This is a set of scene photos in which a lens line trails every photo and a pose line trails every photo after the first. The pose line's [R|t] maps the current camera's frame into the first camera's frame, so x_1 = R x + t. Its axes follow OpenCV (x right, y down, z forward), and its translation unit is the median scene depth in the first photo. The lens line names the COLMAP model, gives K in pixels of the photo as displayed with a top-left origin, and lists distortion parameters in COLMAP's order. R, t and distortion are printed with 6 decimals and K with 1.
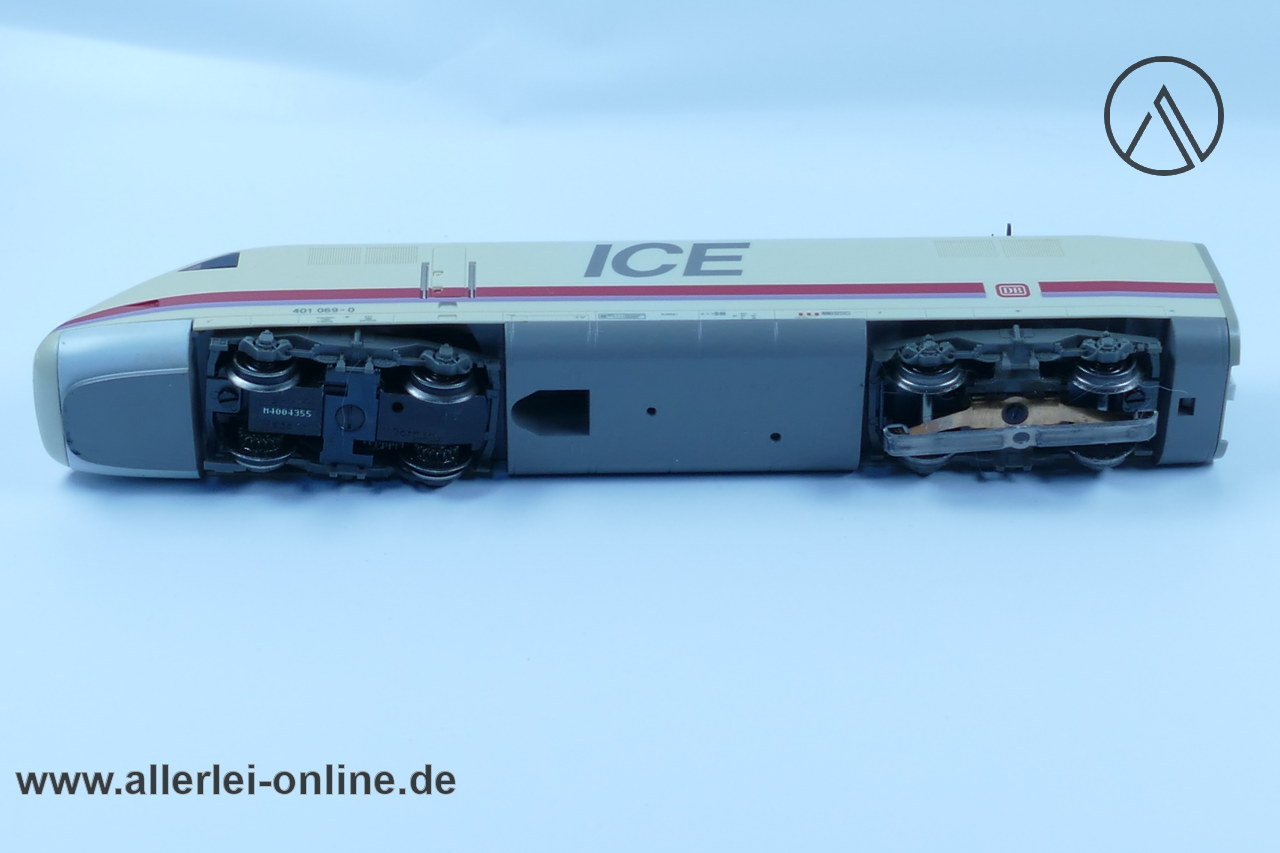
lens RADIAL K [[2646.2, 0, 637.1], [0, 2646.2, 427.5], [0, 0, 1]] dist [0.024011, -0.042666]
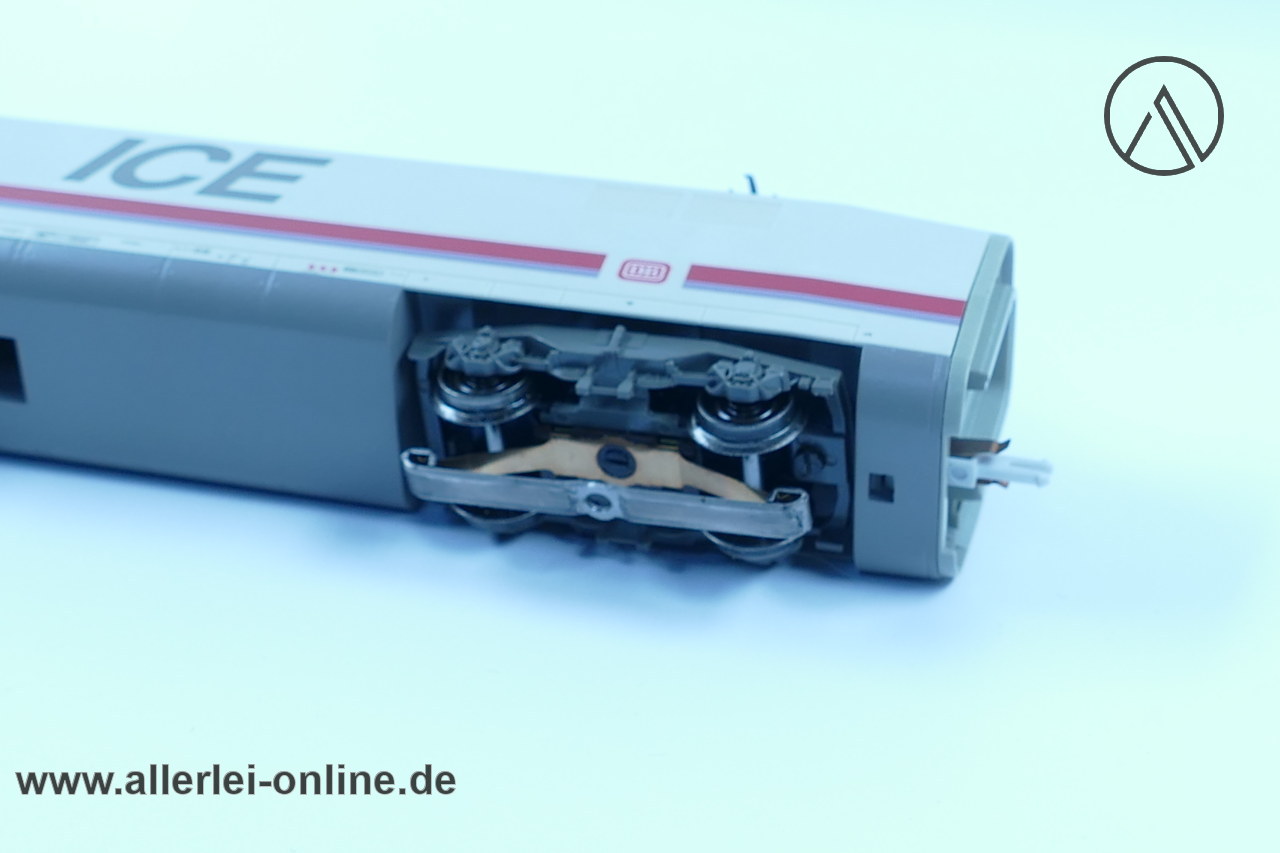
lens RADIAL K [[2646.2, 0, 637.1], [0, 2646.2, 427.5], [0, 0, 1]] dist [0.024011, -0.042666]
pose [[0.950686, 0.136908, -0.278304, 0.330057], [-0.135336, 0.990486, 0.024947, -0.030396], [0.279072, 0.013948, 0.960169, 0.384470]]
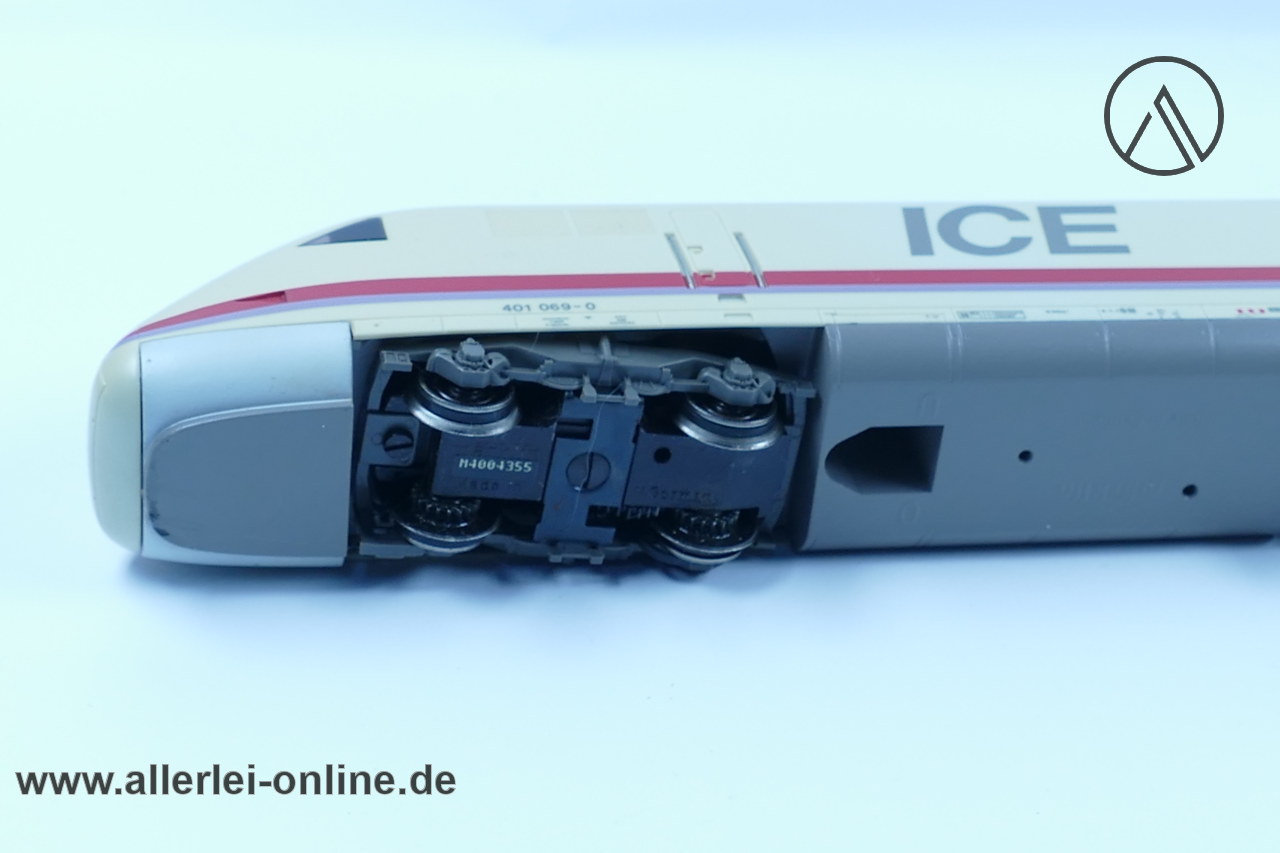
lens RADIAL K [[2646.2, 0, 637.1], [0, 2646.2, 427.5], [0, 0, 1]] dist [0.024011, -0.042666]
pose [[0.984388, -0.010022, 0.175726, -0.210550], [0.007395, 0.999851, 0.015597, -0.024641], [-0.175857, -0.014054, 0.984315, 0.356664]]
